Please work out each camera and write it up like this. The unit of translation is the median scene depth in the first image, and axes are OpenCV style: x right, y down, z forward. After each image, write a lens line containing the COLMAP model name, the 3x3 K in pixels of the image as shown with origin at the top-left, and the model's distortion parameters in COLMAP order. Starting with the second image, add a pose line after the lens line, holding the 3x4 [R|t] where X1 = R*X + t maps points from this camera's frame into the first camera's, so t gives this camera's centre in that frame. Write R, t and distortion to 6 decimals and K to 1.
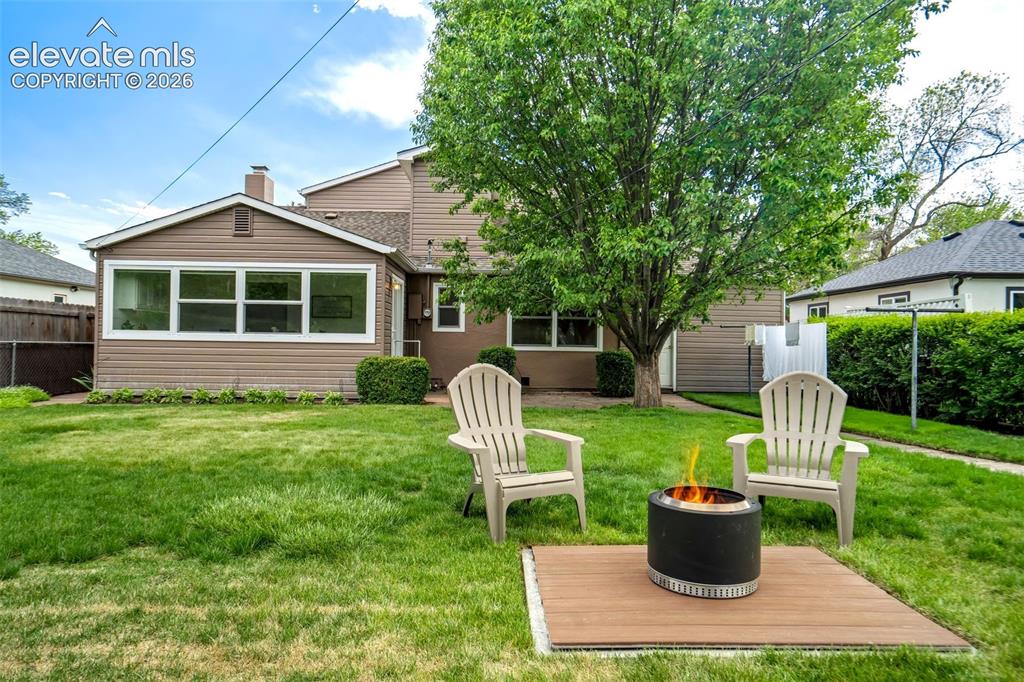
lens RADIAL K [[627.1, 0, 512.0], [0, 627.1, 341.0], [0, 0, 1]] dist [-0.006409, 0.000475]
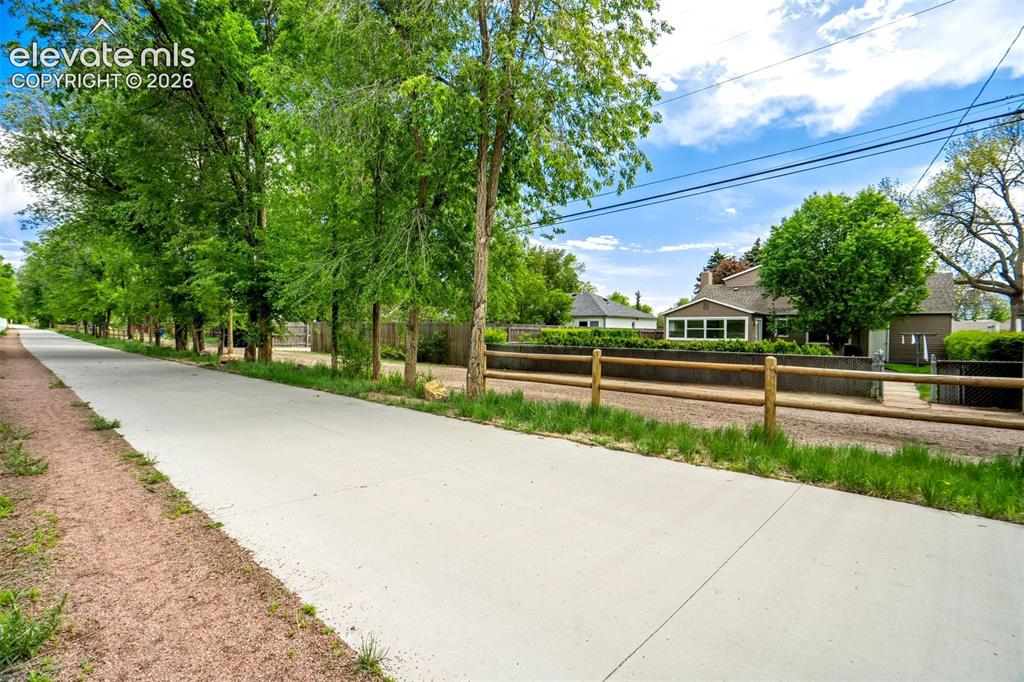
lens RADIAL K [[477.3, 0, 512.0], [0, 477.3, 341.0], [0, 0, 1]] dist [-0.028769, 0.000286]
pose [[0.735692, 0.006457, -0.677285, 0.520055], [0.004966, 0.999876, 0.014927, -0.041248], [0.677298, -0.014346, 0.735569, -1.548799]]
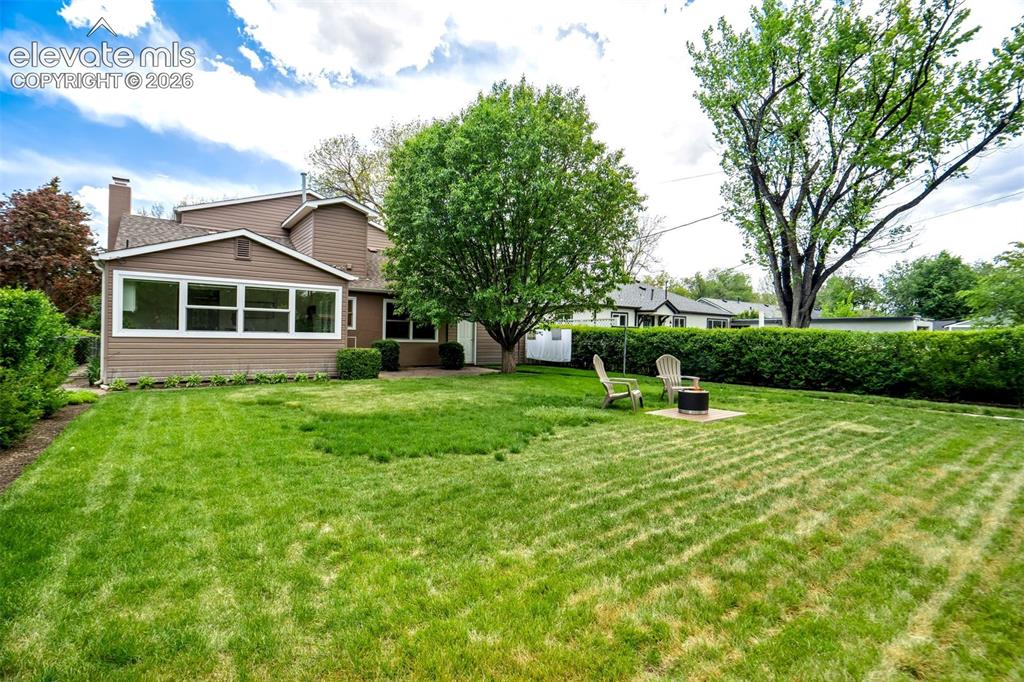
lens RADIAL K [[477.3, 0, 512.0], [0, 477.3, 341.0], [0, 0, 1]] dist [-0.028769, 0.000286]
pose [[0.810282, -0.004250, 0.586025, -0.556391], [-0.011522, 0.999665, 0.023182, -0.023755], [-0.585927, -0.025536, 0.809961, -0.164552]]
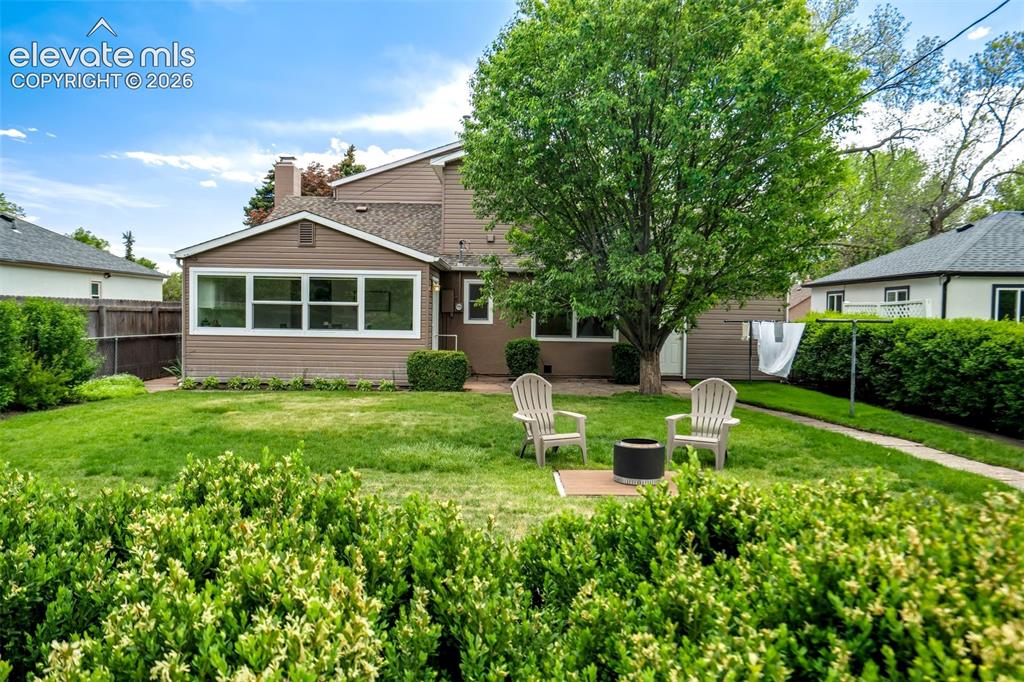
lens RADIAL K [[750.1, 0, 512.0], [0, 750.1, 341.0], [0, 0, 1]] dist [0.010297, 0.003245]
pose [[0.999810, 0.002490, -0.019337, -0.020436], [-0.001664, 0.999091, 0.042593, -0.052107], [0.019425, -0.042553, 0.998905, -0.396851]]
